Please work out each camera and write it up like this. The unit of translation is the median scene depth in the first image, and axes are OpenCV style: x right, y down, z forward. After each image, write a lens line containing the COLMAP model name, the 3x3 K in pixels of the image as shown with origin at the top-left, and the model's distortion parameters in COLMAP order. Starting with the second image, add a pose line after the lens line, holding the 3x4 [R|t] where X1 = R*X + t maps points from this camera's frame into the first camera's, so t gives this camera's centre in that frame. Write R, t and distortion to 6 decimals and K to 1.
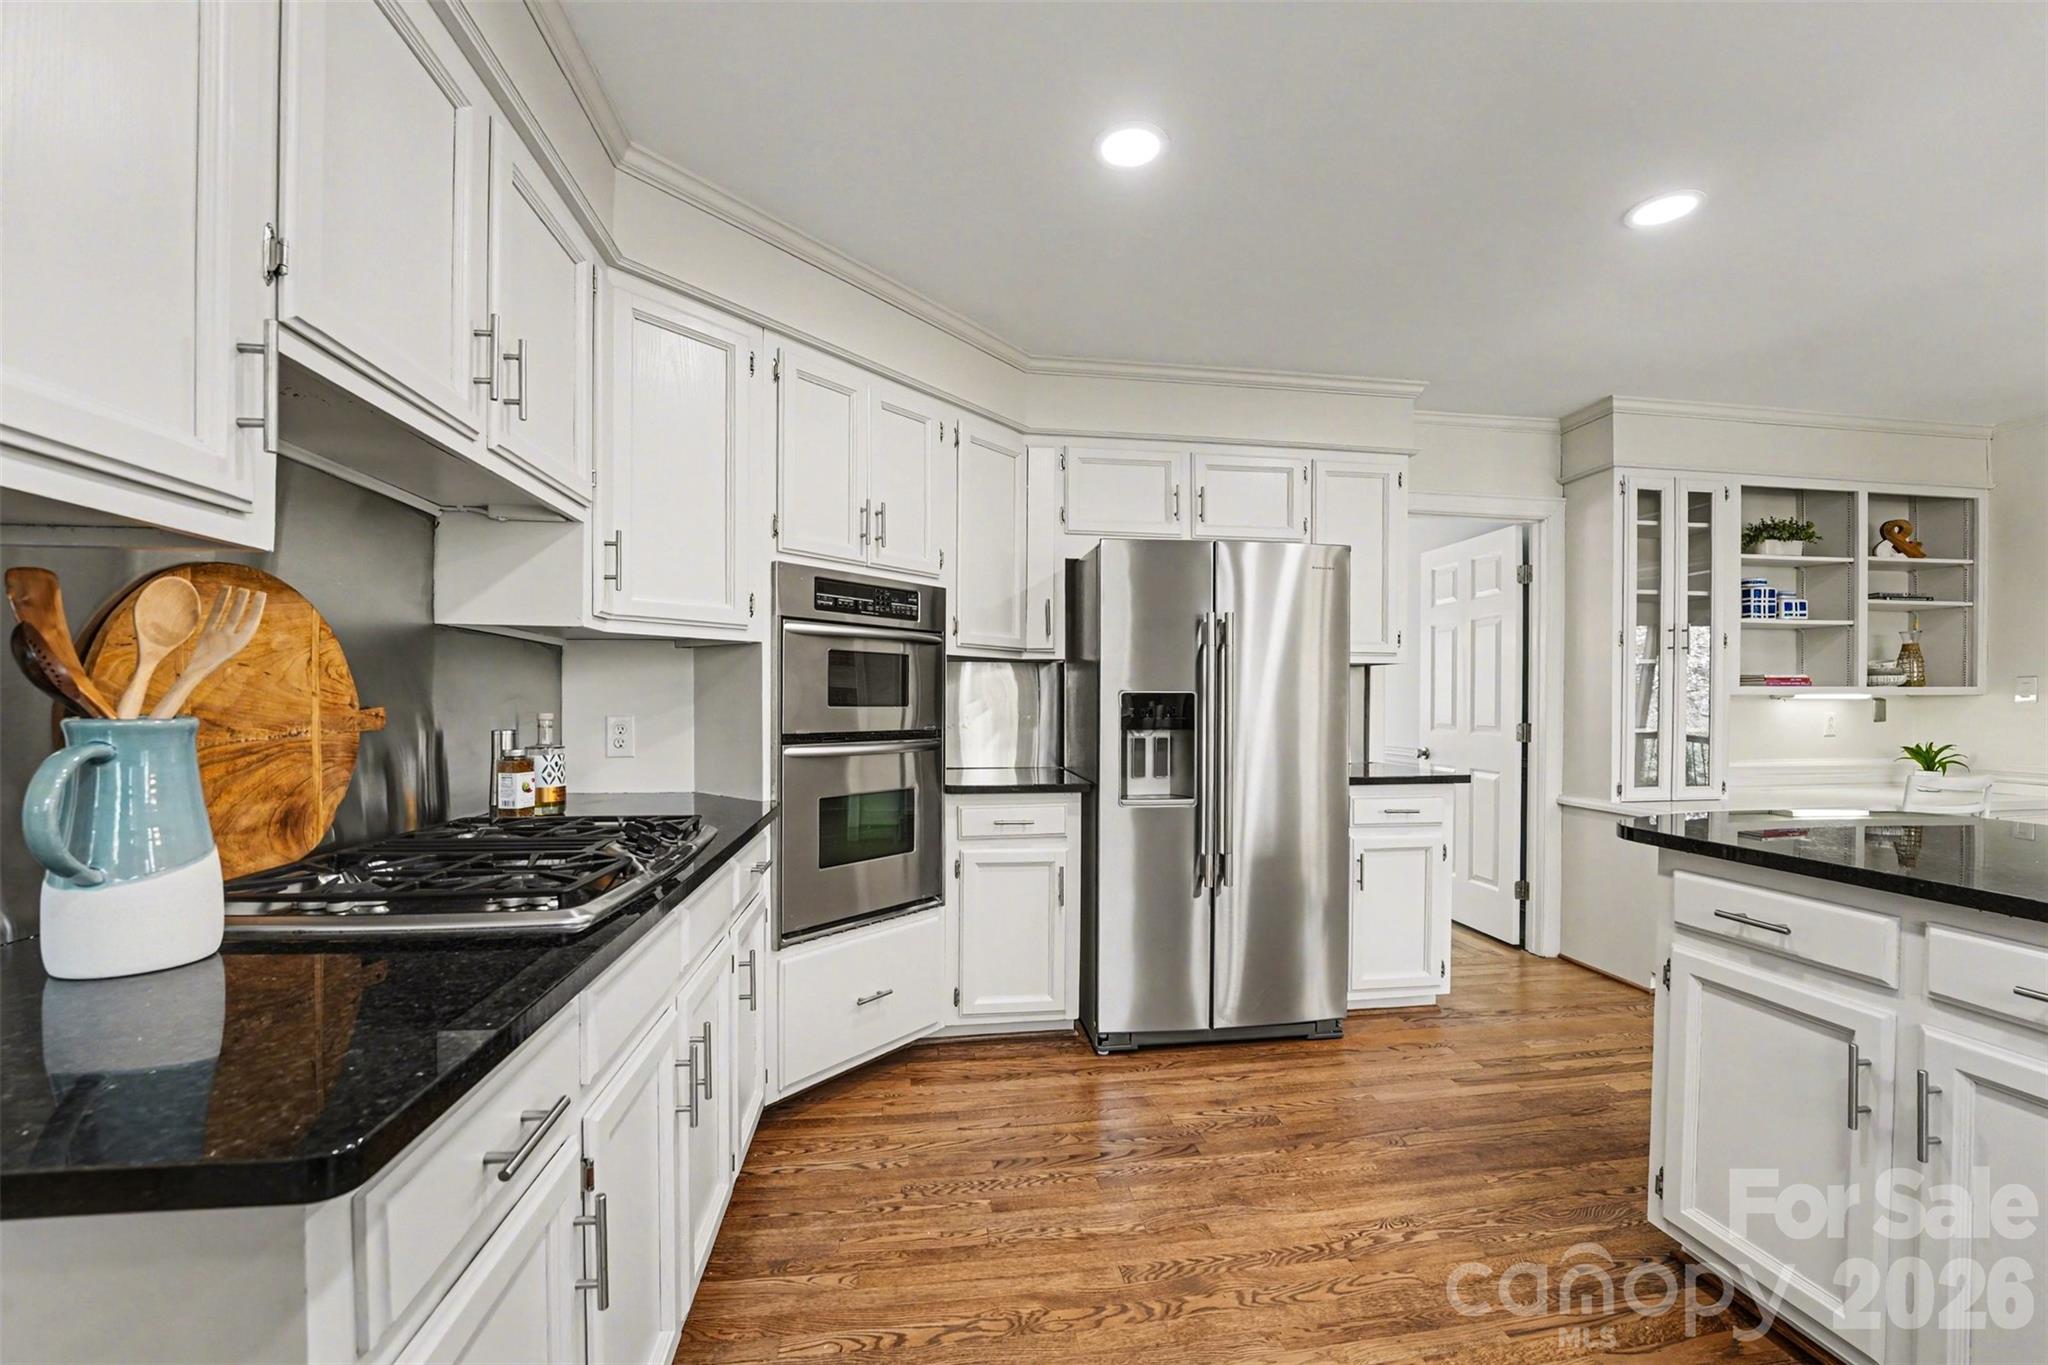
lens RADIAL K [[847.6, 0, 1039.1], [0, 847.6, 712.6], [0, 0, 1]] dist [-0.022233, 0.001267]
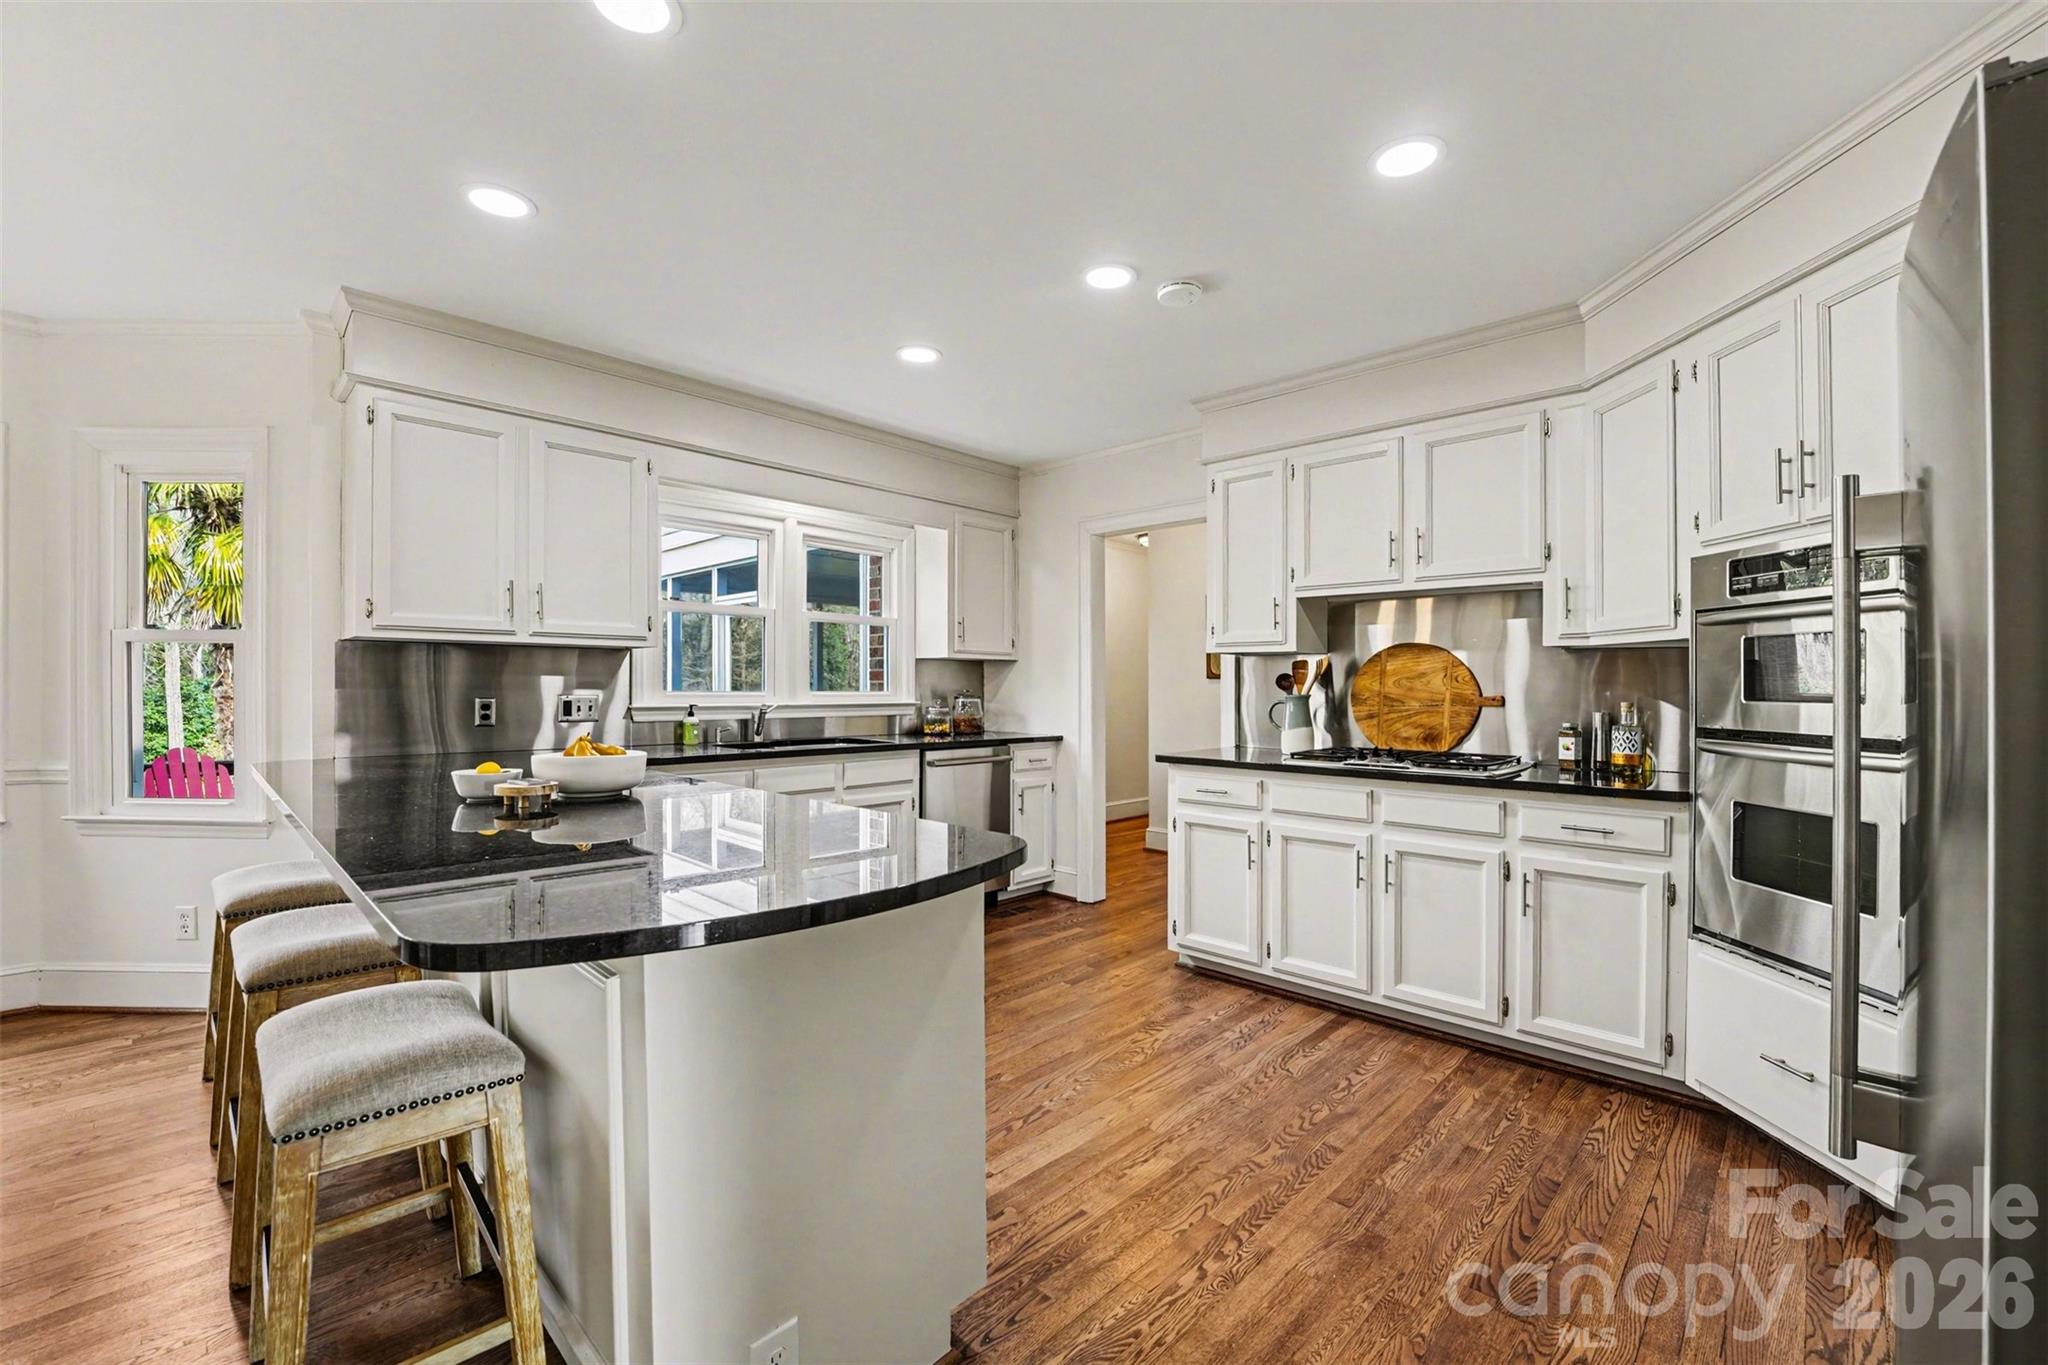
lens RADIAL K [[847.6, 0, 1026.2], [0, 847.6, 681.3], [0, 0, 1]] dist [-0.022233, 0.001267]
pose [[-0.797616, -0.008743, -0.603102, 0.619619], [-0.013032, 0.999911, 0.002740, -0.014113], [0.603025, 0.010045, -0.797659, 0.862452]]
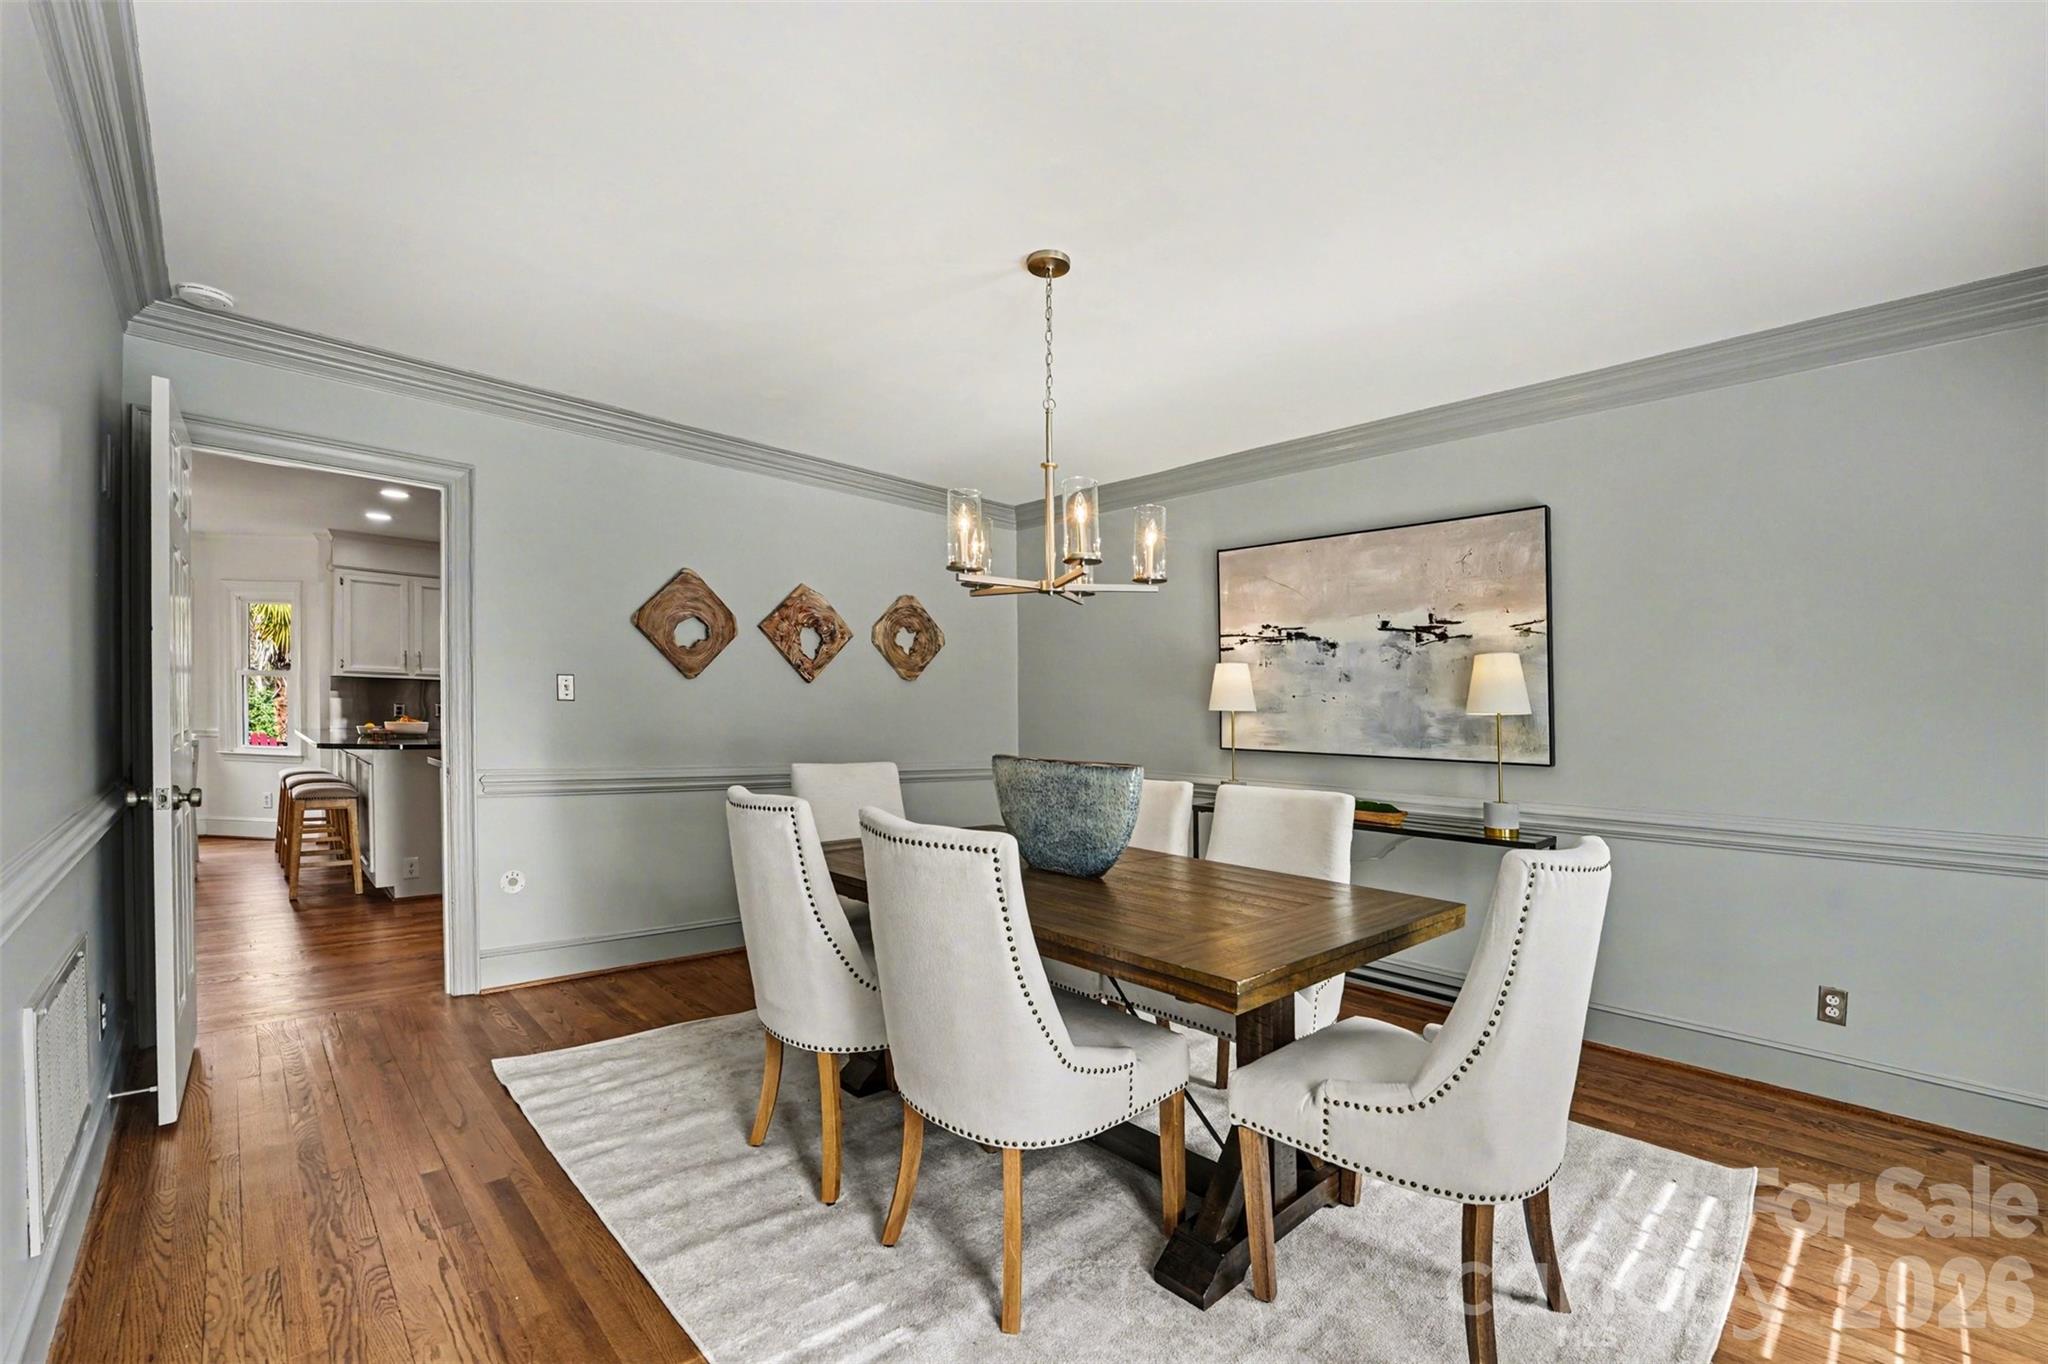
lens RADIAL K [[847.6, 0, 1025.3], [0, 847.6, 686.1], [0, 0, 1]] dist [-0.022233, 0.001267]
pose [[-0.820404, -0.004640, -0.571766, 0.456946], [-0.006031, 0.999982, 0.000539, -0.031629], [0.571753, 0.003891, -0.820417, 2.219660]]
